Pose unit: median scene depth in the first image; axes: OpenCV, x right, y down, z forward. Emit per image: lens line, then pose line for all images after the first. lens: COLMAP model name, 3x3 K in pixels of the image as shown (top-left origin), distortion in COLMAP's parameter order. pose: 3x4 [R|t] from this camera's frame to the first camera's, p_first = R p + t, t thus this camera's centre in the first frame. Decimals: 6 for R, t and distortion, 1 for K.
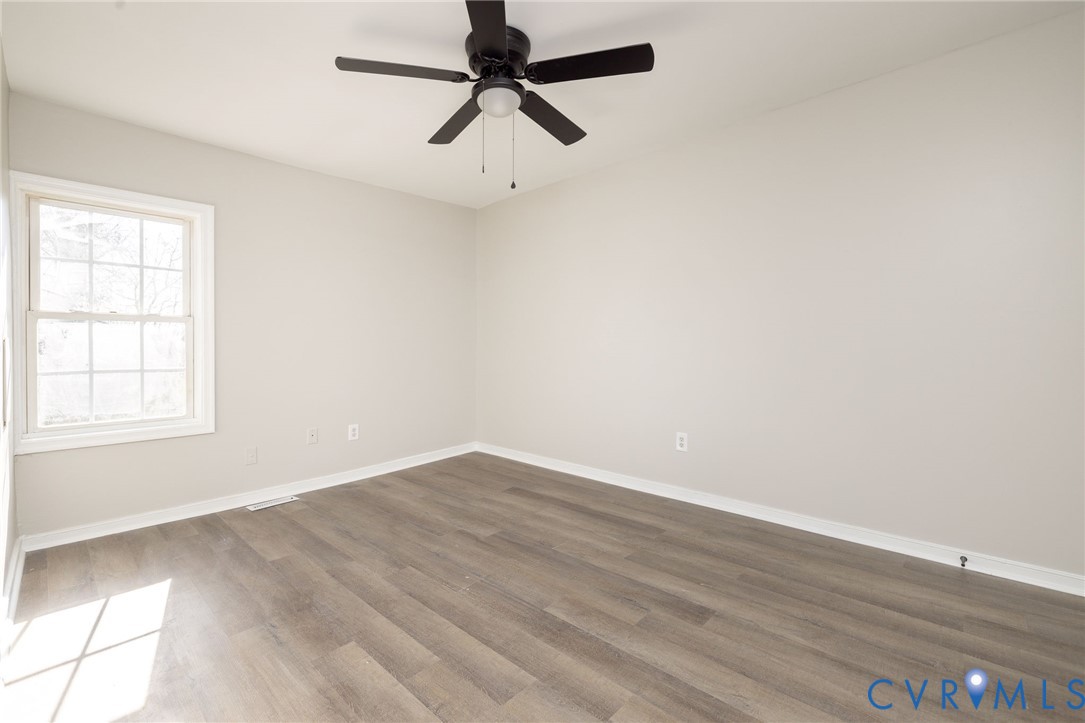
lens RADIAL K [[479.4, 0, 520.0], [0, 479.4, 356.5], [0, 0, 1]] dist [-0.004244, -0.000297]
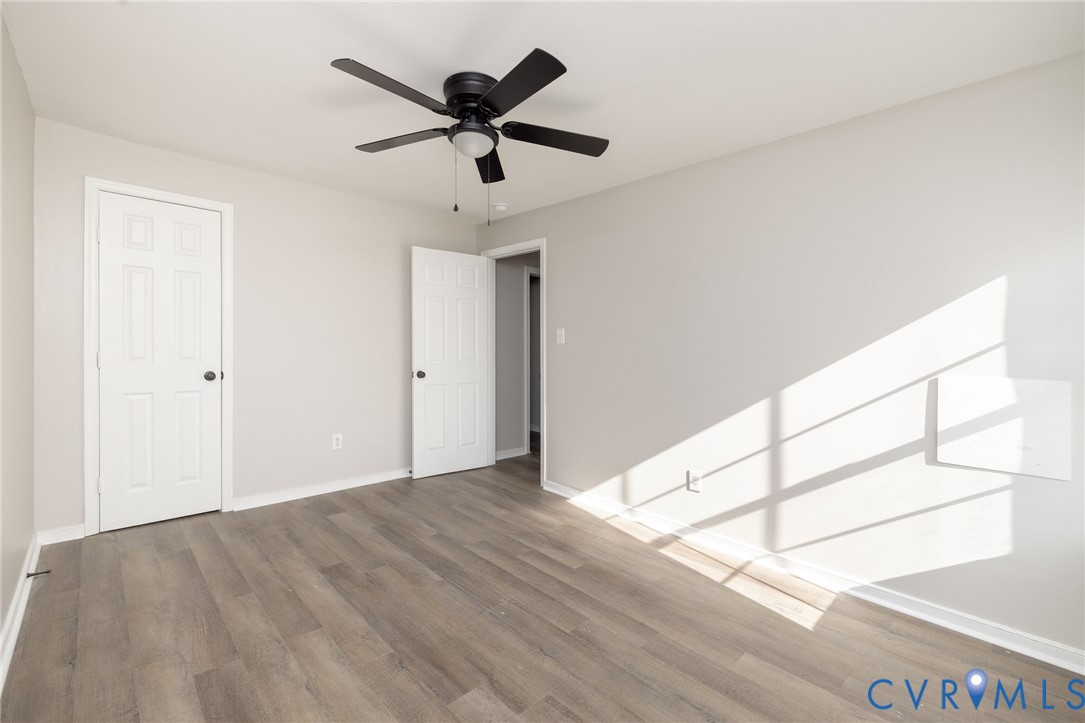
lens RADIAL K [[479.4, 0, 520.0], [0, 479.4, 356.5], [0, 0, 1]] dist [-0.004244, -0.000297]
pose [[-0.998625, -0.017045, 0.049584, -0.195393], [-0.014914, 0.998963, 0.043027, -0.121340], [-0.050266, 0.042228, -0.997843, 2.073067]]
